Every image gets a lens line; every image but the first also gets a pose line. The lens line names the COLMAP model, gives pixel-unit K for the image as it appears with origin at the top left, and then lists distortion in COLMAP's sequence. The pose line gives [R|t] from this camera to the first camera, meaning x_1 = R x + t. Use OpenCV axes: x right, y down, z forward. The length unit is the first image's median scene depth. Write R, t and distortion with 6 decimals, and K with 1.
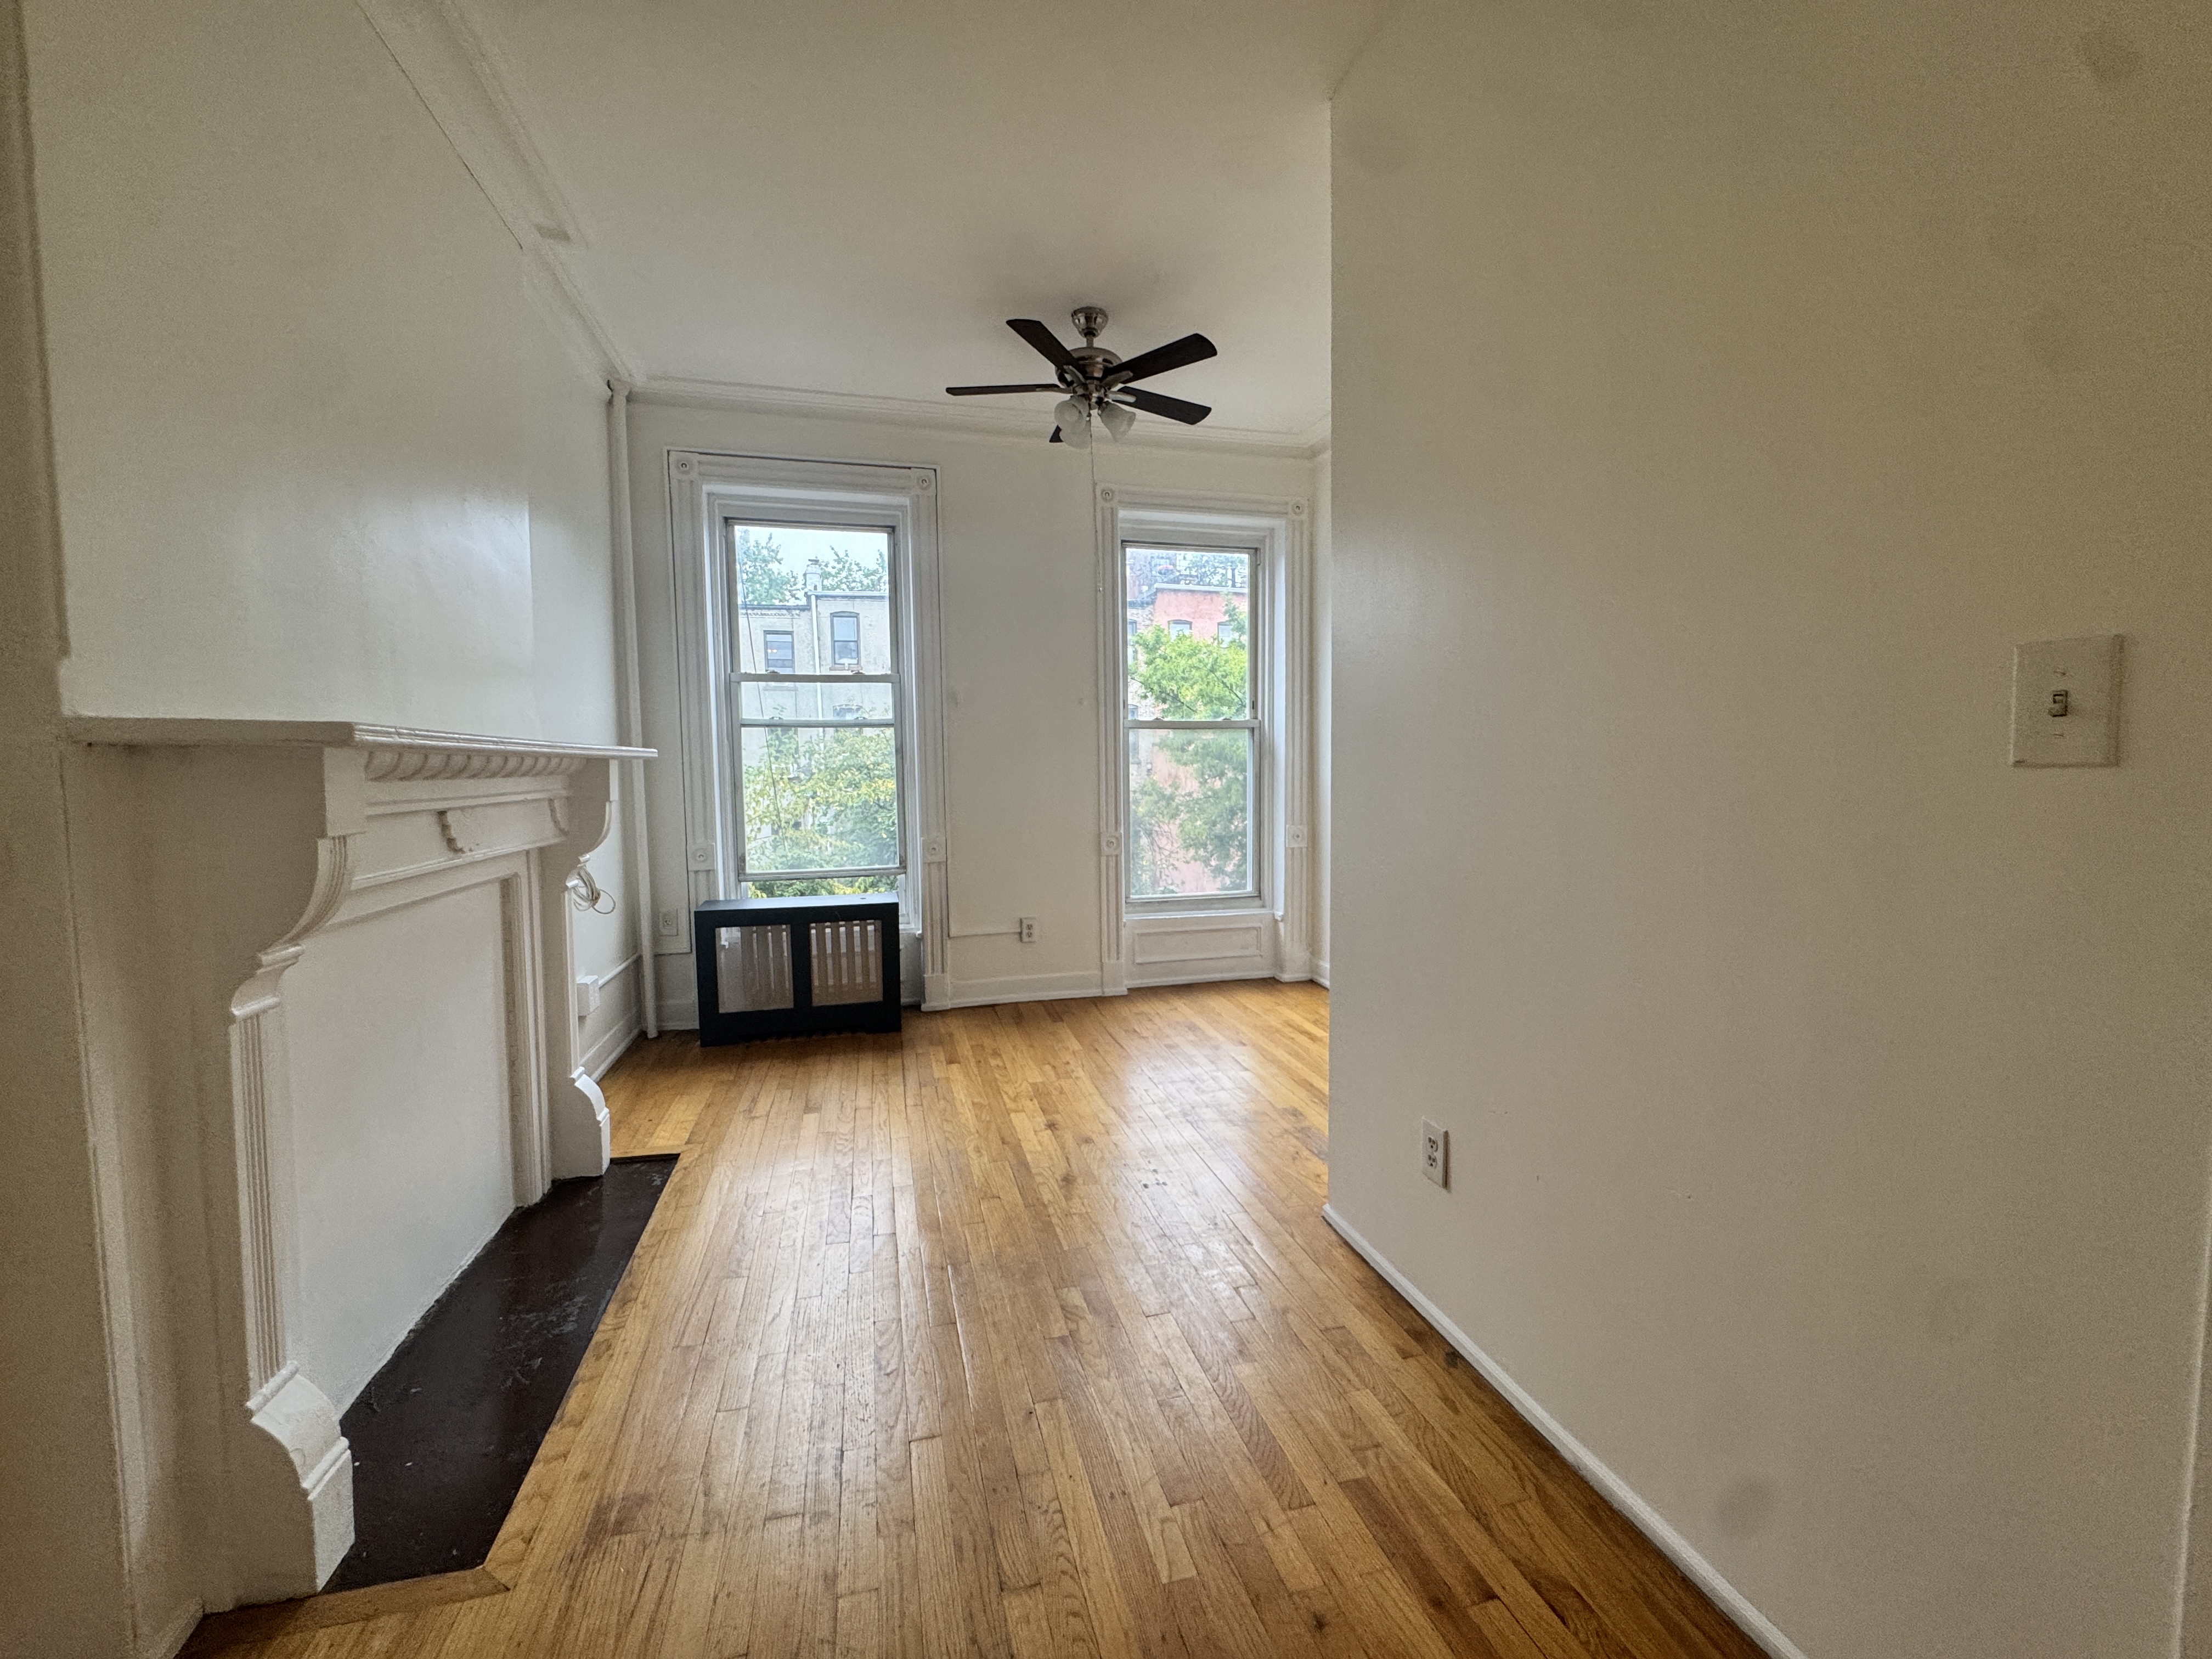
lens RADIAL K [[881.5, 0, 1099.8], [0, 881.5, 826.6], [0, 0, 1]] dist [-0.003885, 0.000475]
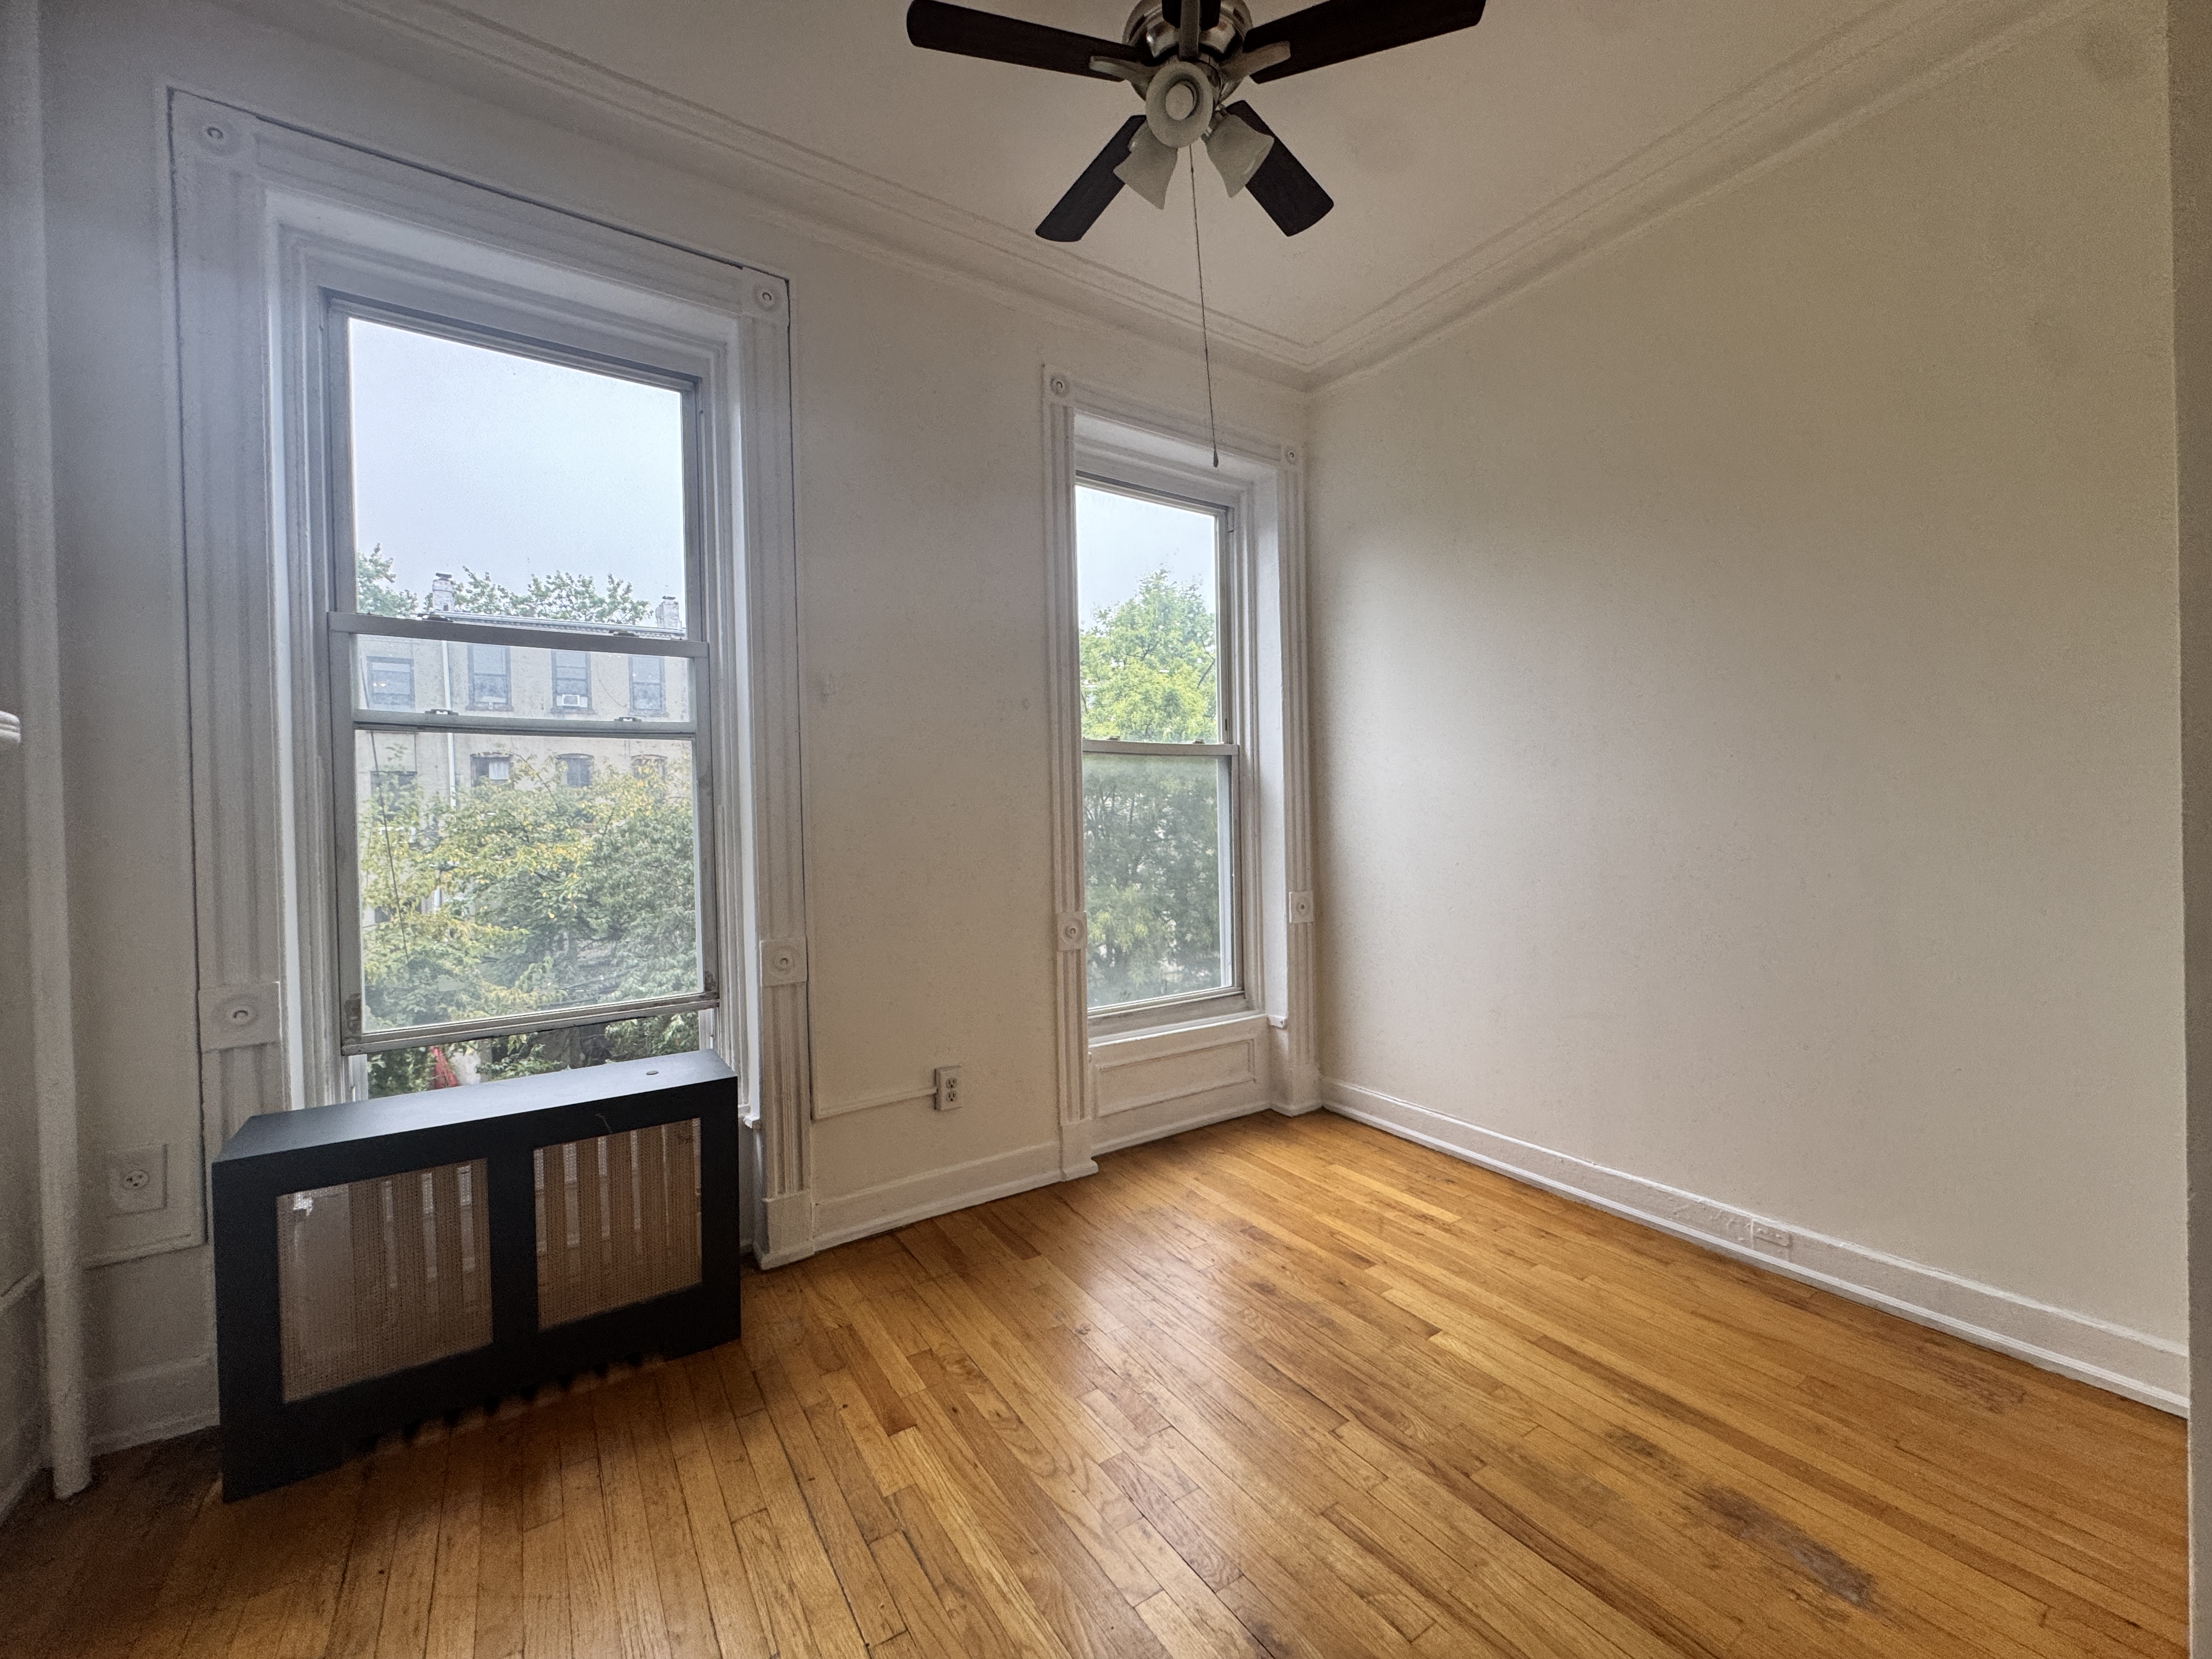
lens RADIAL K [[881.5, 0, 1099.8], [0, 881.5, 826.6], [0, 0, 1]] dist [-0.003885, 0.000475]
pose [[0.943977, -0.011048, 0.329827, -0.179618], [0.033104, 0.997568, -0.061329, -0.016625], [-0.328347, 0.068812, 0.942047, 0.412401]]
